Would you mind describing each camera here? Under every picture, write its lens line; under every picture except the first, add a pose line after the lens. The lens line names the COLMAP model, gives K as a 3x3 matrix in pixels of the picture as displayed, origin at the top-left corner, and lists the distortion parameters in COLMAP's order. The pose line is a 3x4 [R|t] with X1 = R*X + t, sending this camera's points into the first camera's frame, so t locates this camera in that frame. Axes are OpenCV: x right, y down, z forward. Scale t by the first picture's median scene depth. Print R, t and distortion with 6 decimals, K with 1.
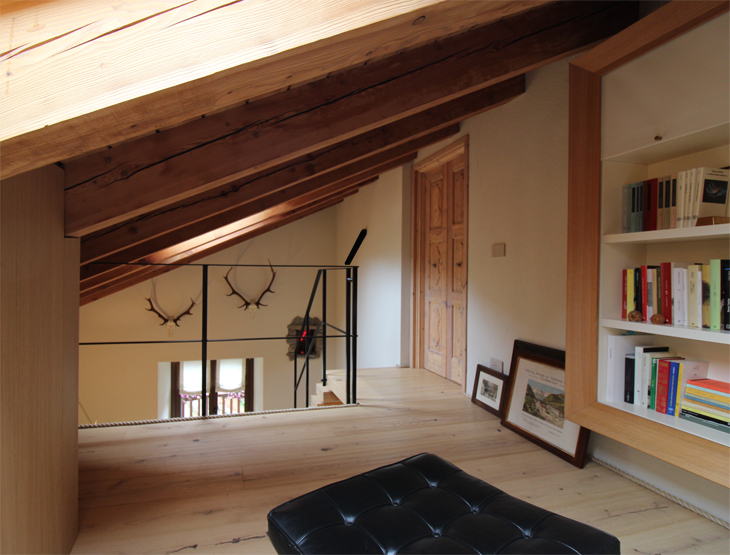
lens RADIAL K [[443.7, 0, 405.8], [0, 443.7, 275.0], [0, 0, 1]] dist [-0.015339, -0.012327]
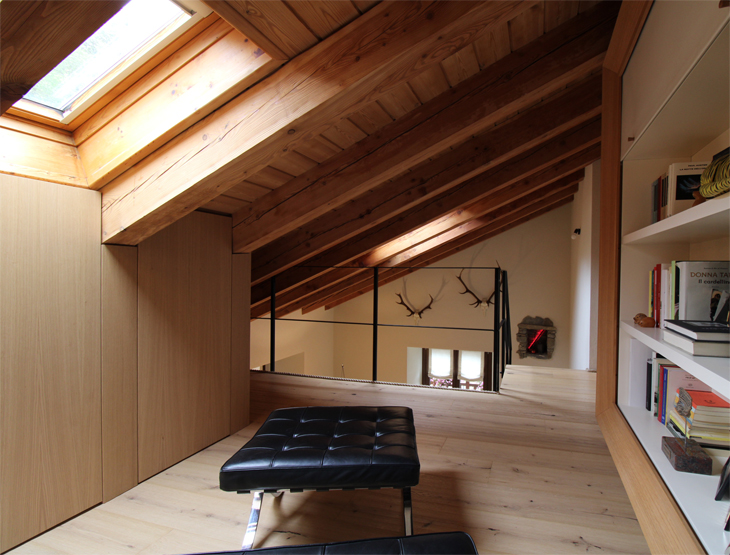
lens RADIAL K [[443.7, 0, 405.8], [0, 443.7, 275.0], [0, 0, 1]] dist [-0.015339, -0.012327]
pose [[0.829390, 0.004959, -0.558648, 0.406542], [-0.005980, 0.999982, -0.000001, -0.000580], [0.558638, 0.003341, 0.829405, -0.062761]]
